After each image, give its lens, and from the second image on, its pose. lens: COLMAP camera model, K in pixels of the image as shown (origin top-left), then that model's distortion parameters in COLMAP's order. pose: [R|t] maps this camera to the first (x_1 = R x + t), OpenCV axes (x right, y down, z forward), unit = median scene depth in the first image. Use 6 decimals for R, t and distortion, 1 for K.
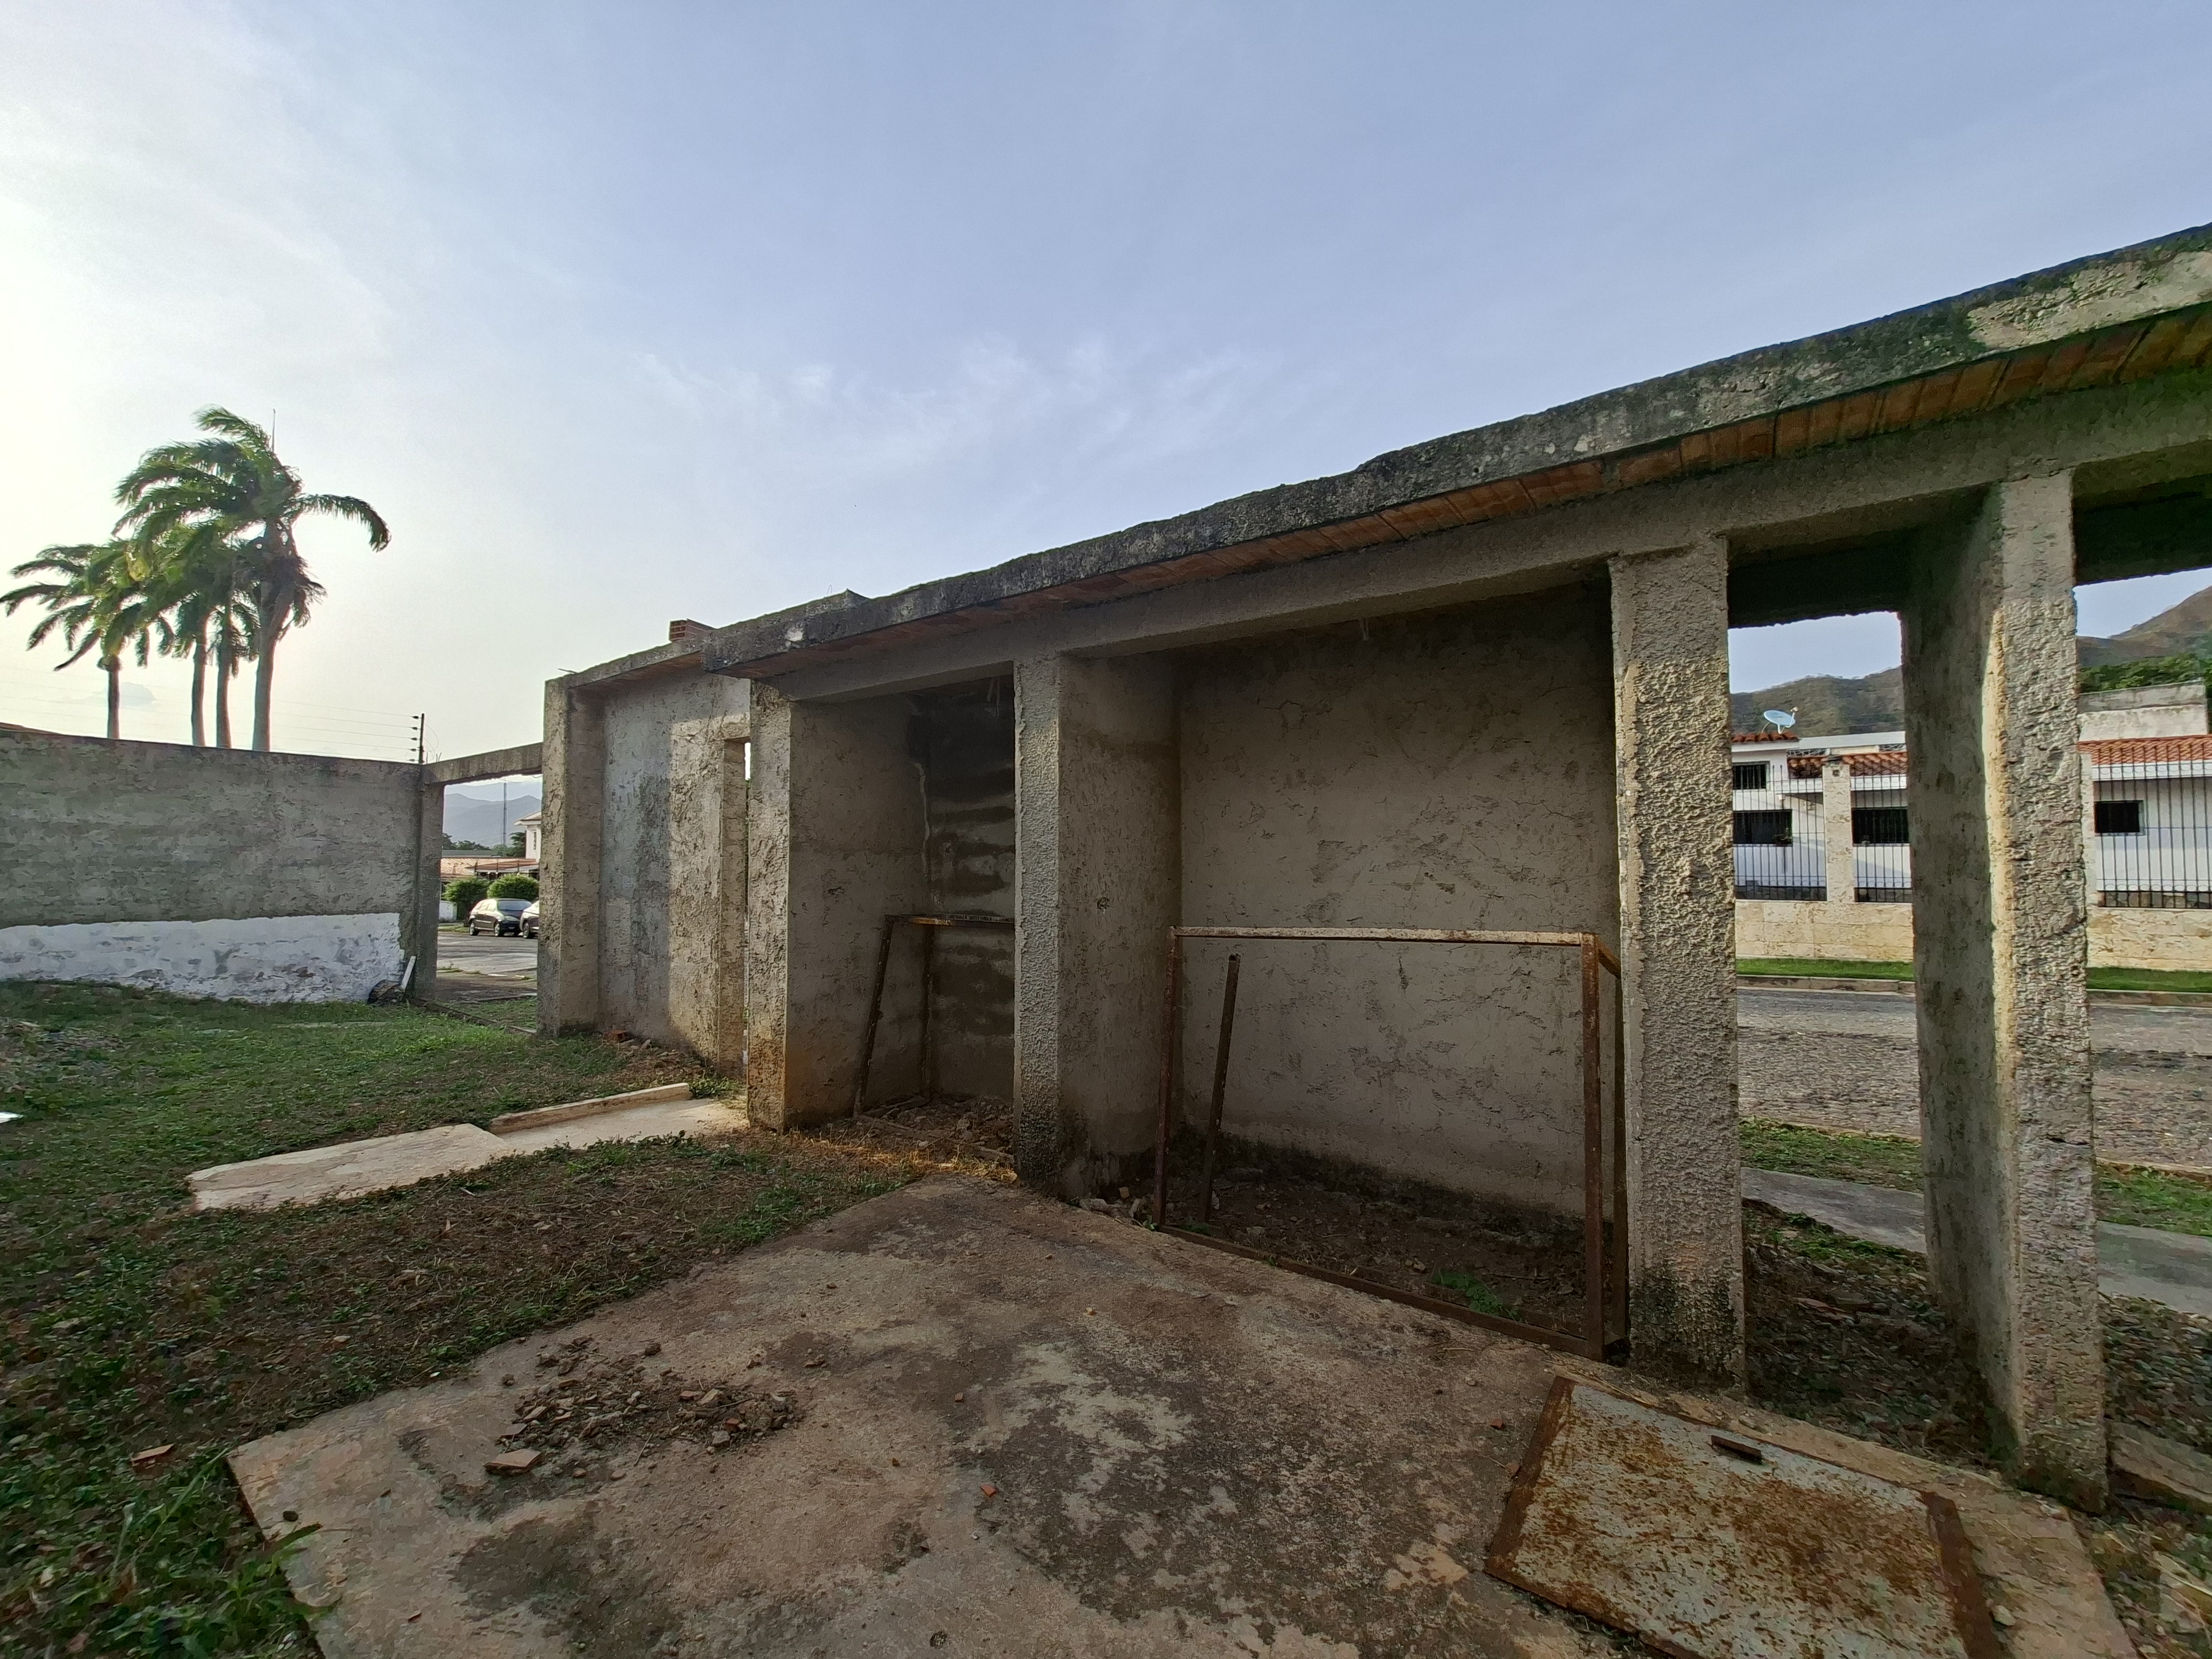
lens RADIAL K [[868.9, 0, 1113.1], [0, 868.9, 829.9], [0, 0, 1]] dist [-0.009526, 0.002943]
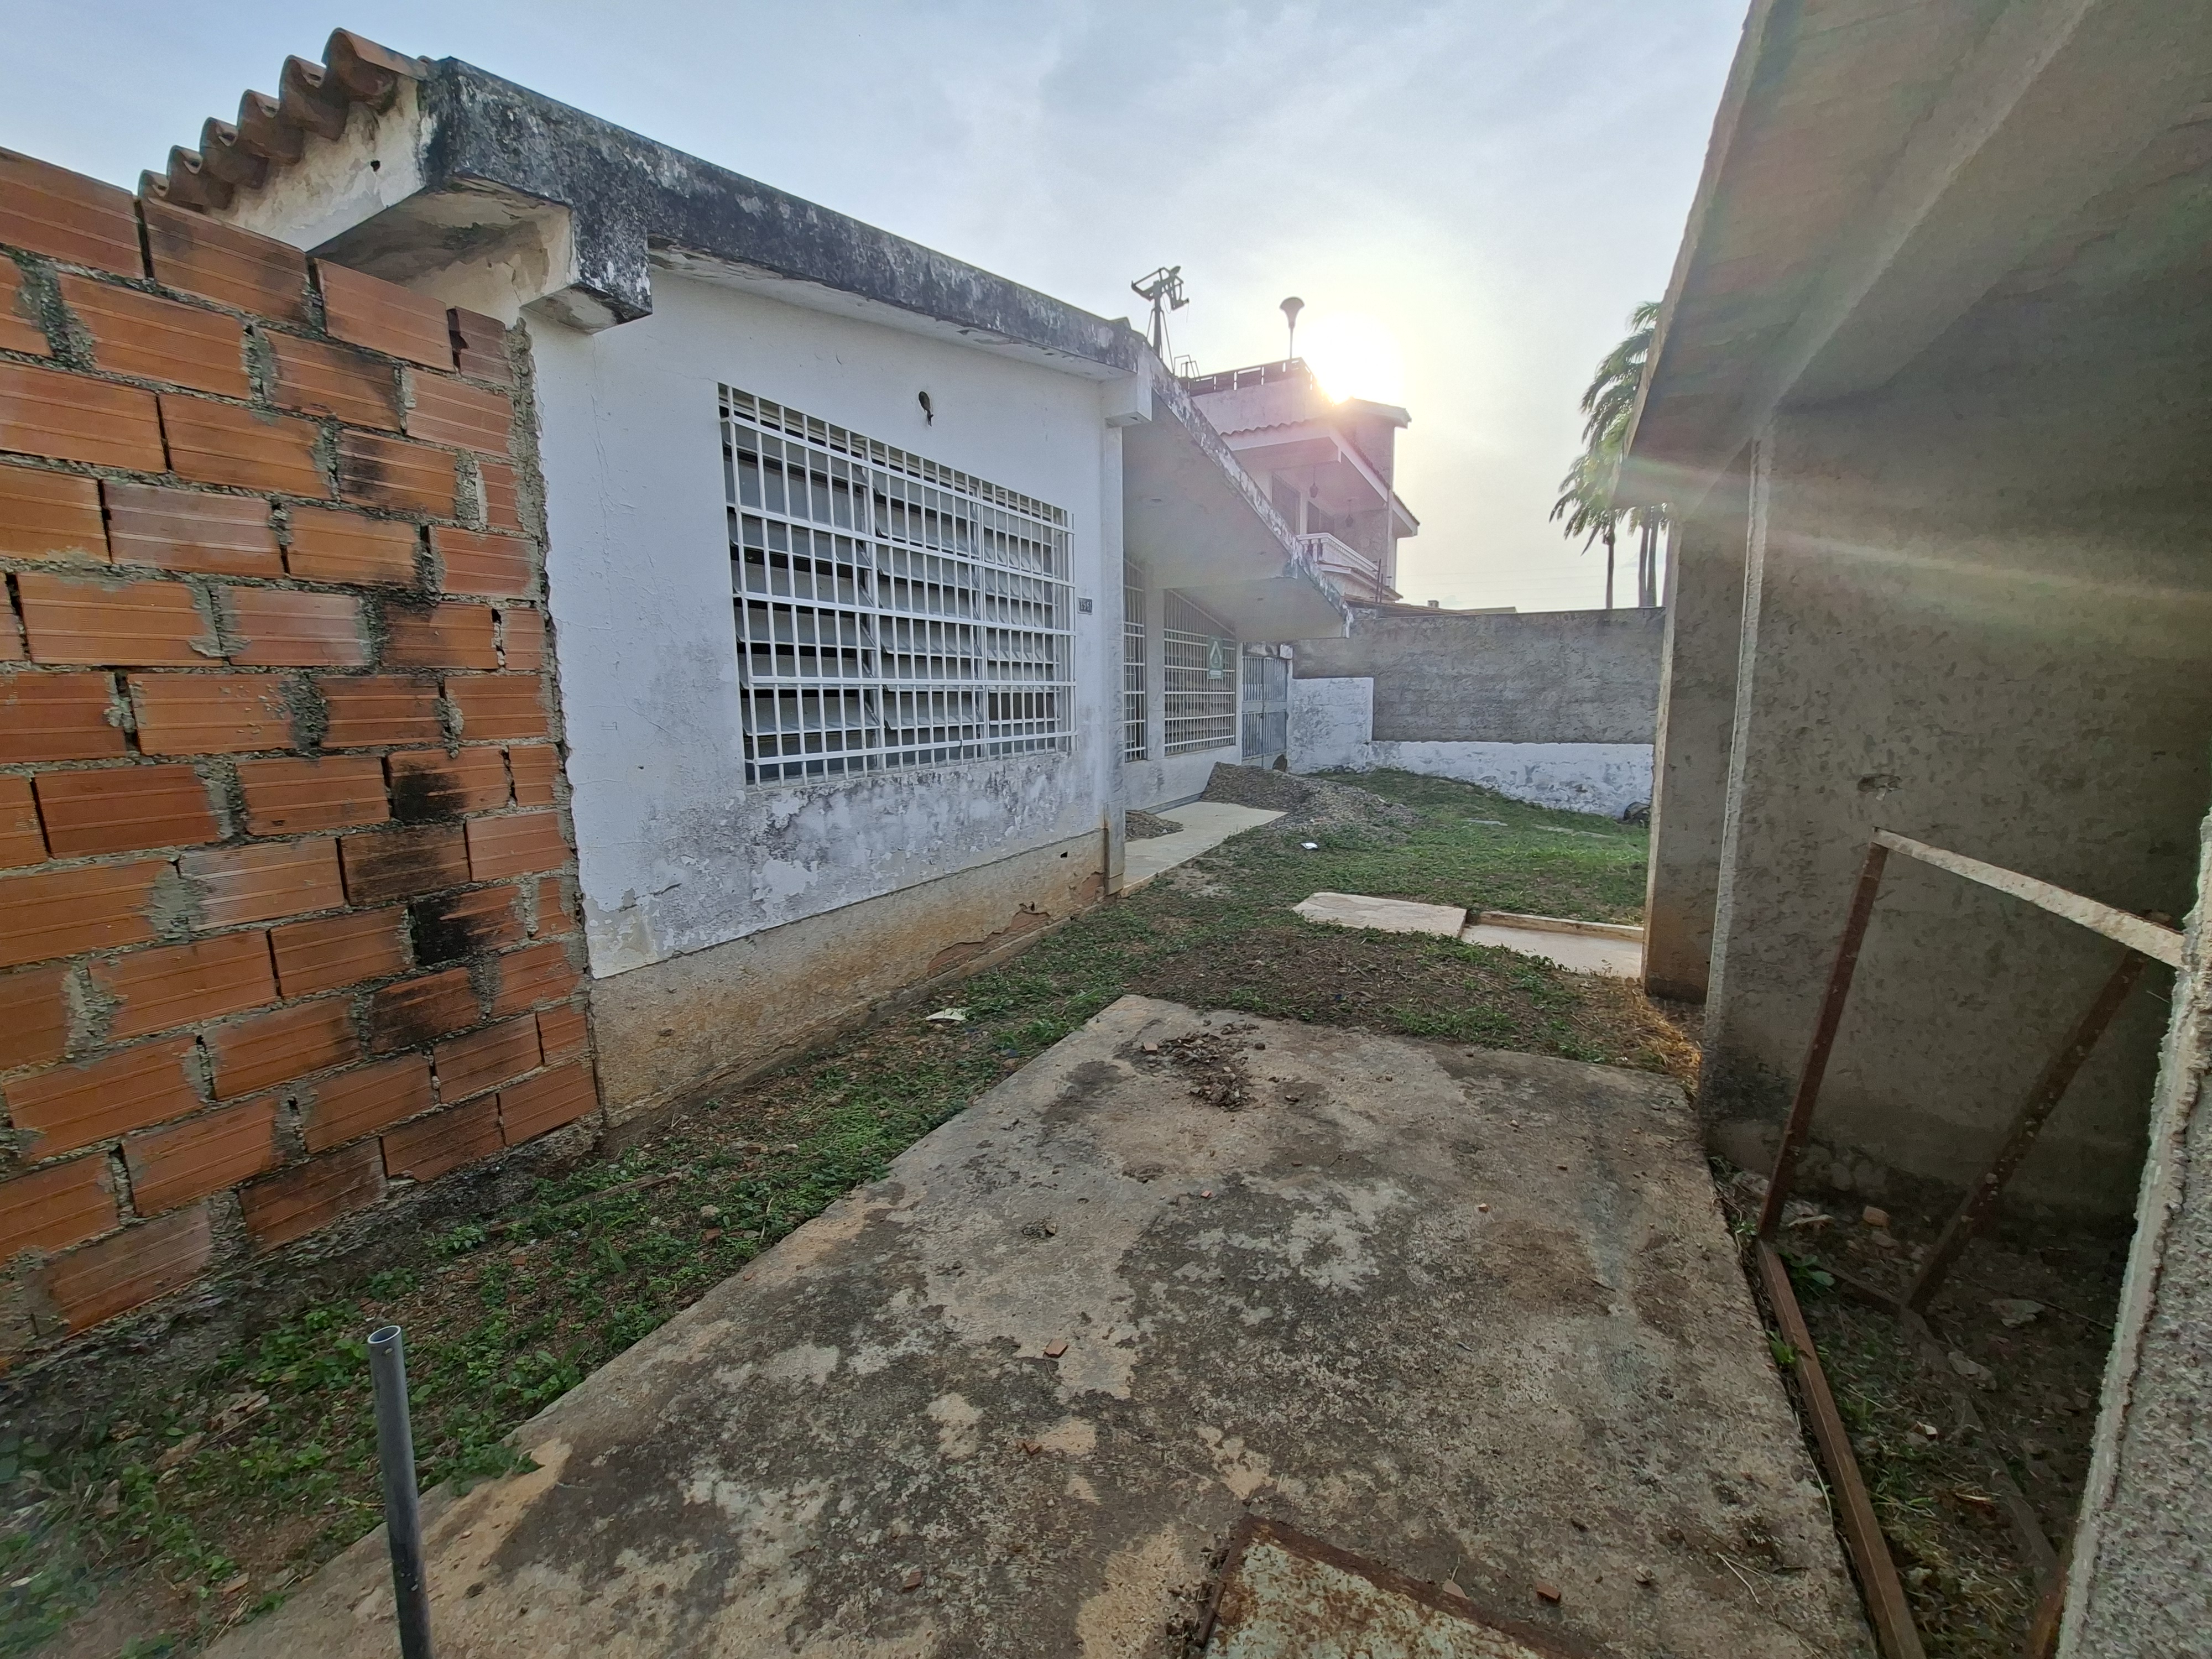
lens RADIAL K [[868.9, 0, 1102.1], [0, 868.9, 832.0], [0, 0, 1]] dist [-0.009526, 0.002943]
pose [[0.158993, 0.146209, -0.976393, 0.327880], [0.050509, 0.986474, 0.155943, -0.006142], [0.985987, -0.074110, 0.149458, 0.205764]]
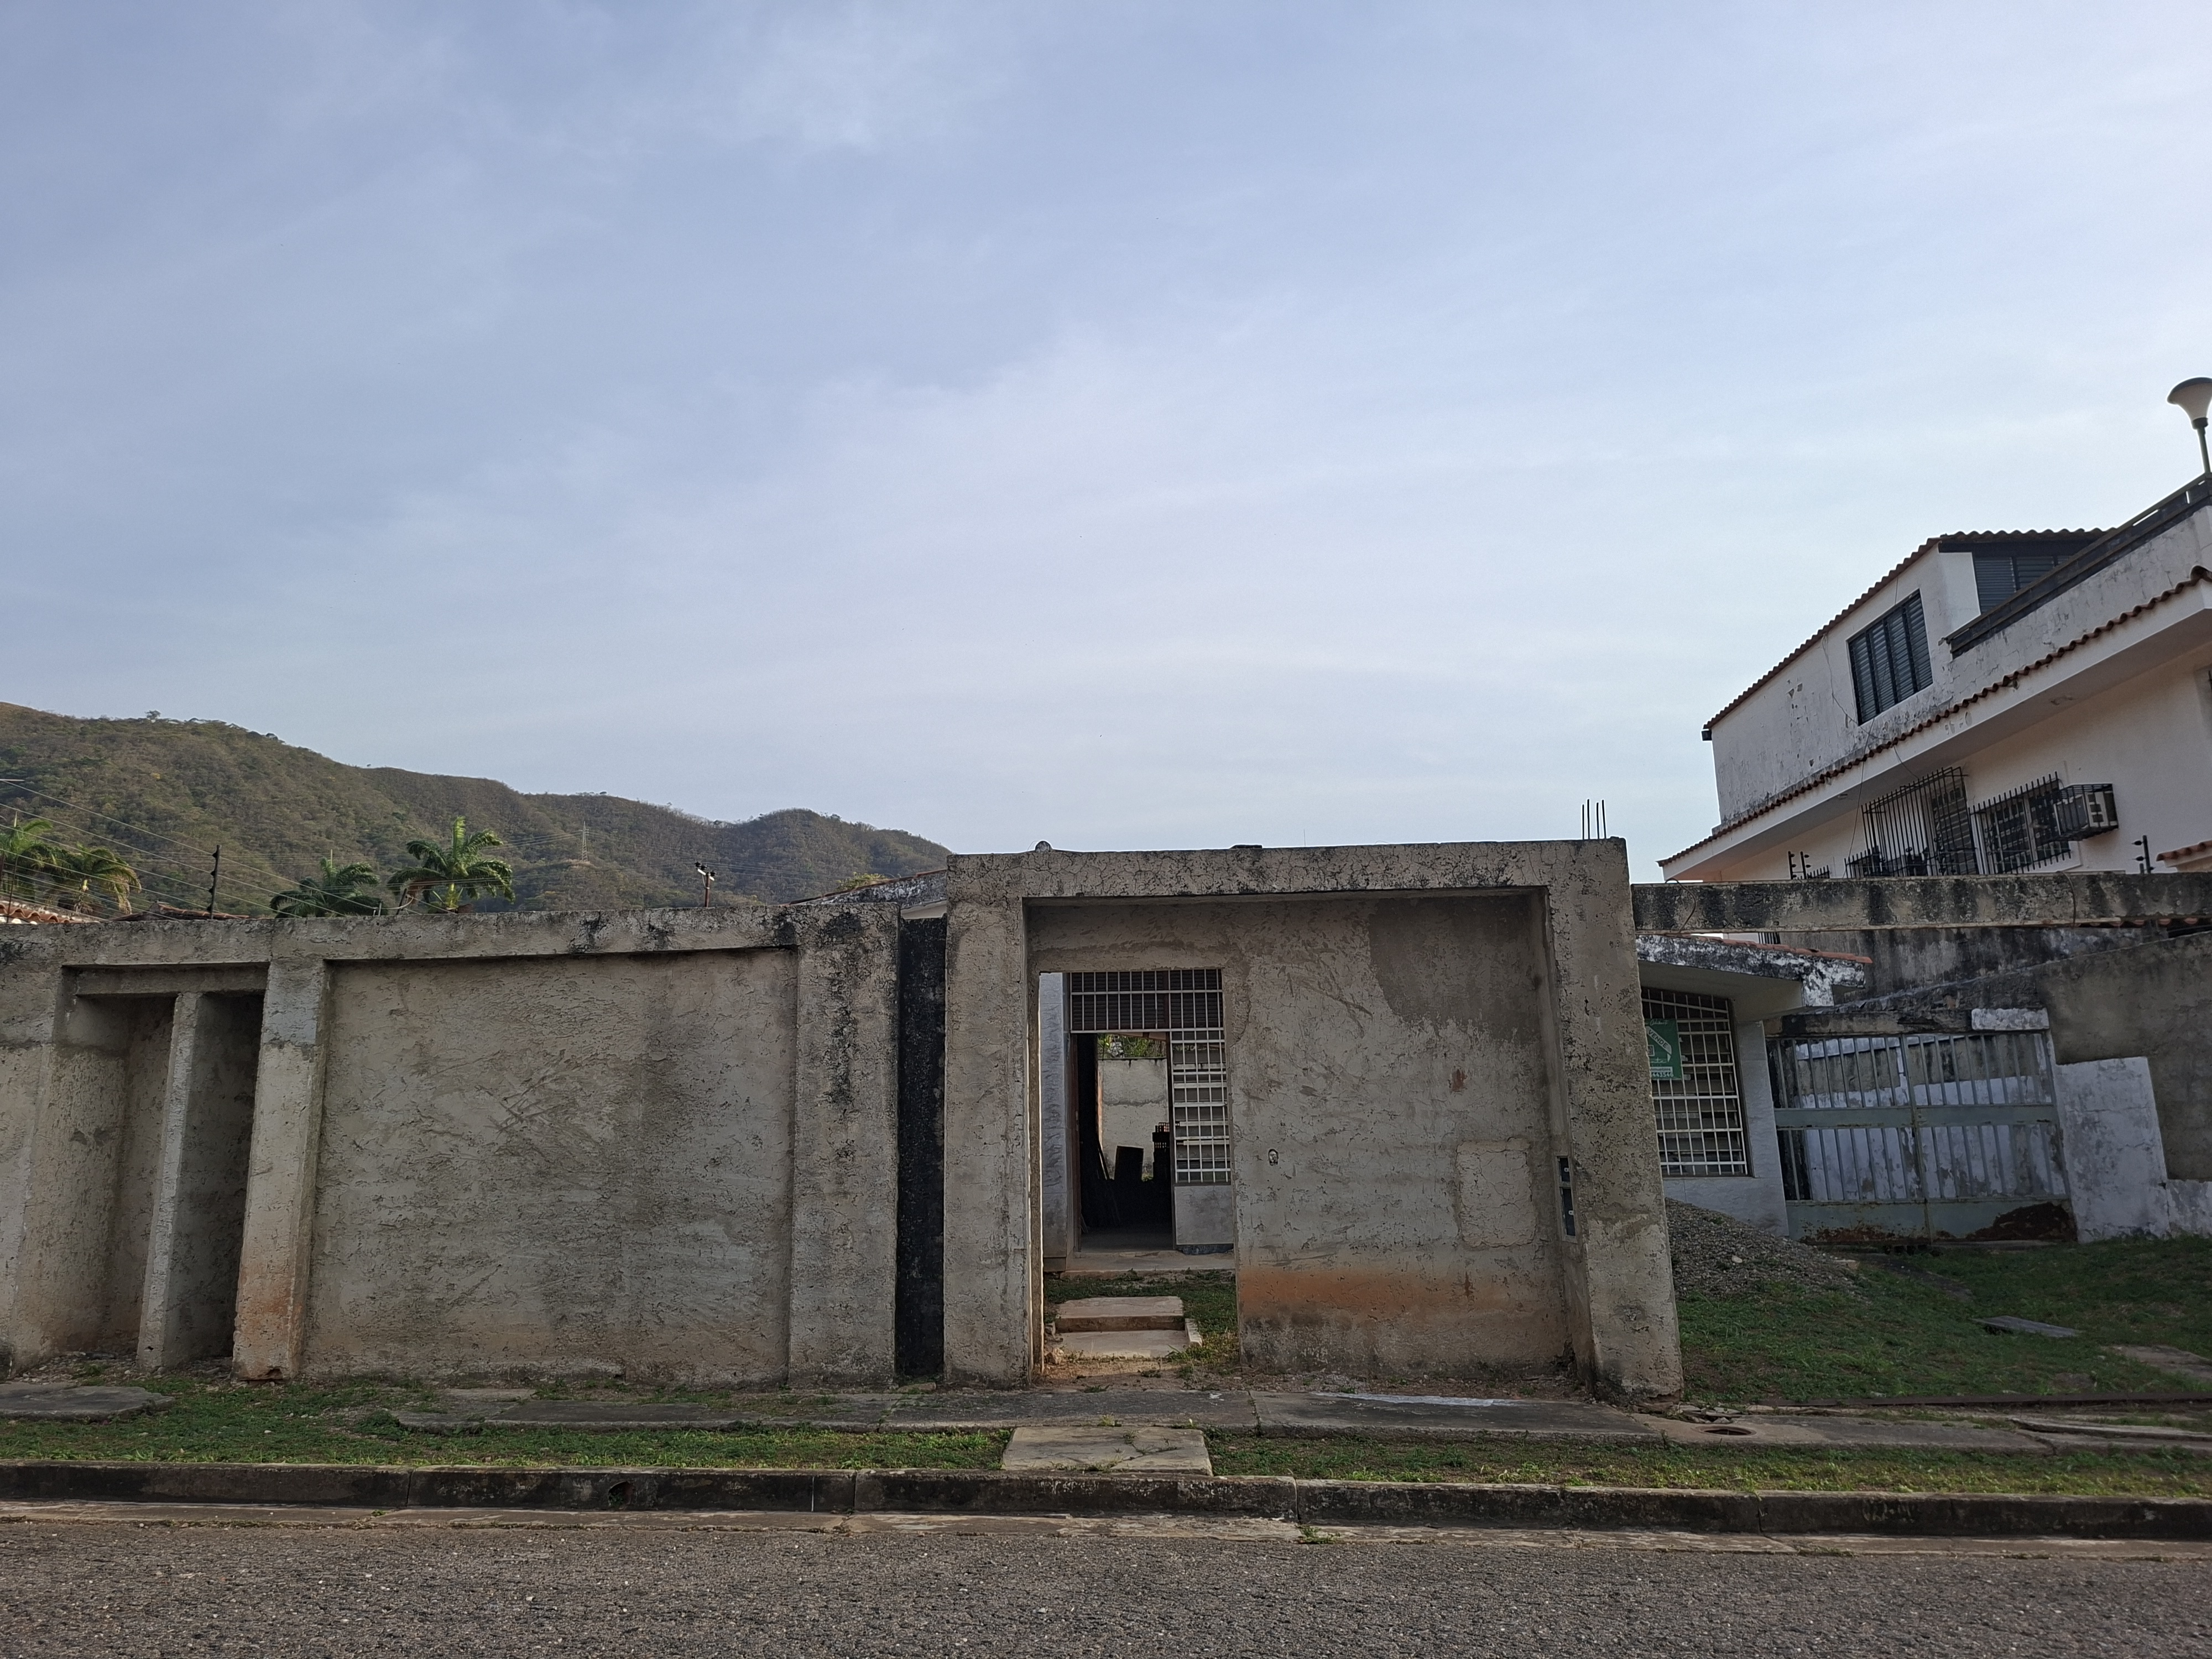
lens RADIAL K [[1533.5, 0, 1091.0], [0, 1533.5, 821.8], [0, 0, 1]] dist [0.069747, -0.071002]
pose [[-0.818526, -0.102887, -0.565182, 0.594659], [0.044087, 0.969679, -0.240372, 0.126403], [0.572776, -0.221668, -0.789171, 2.252004]]
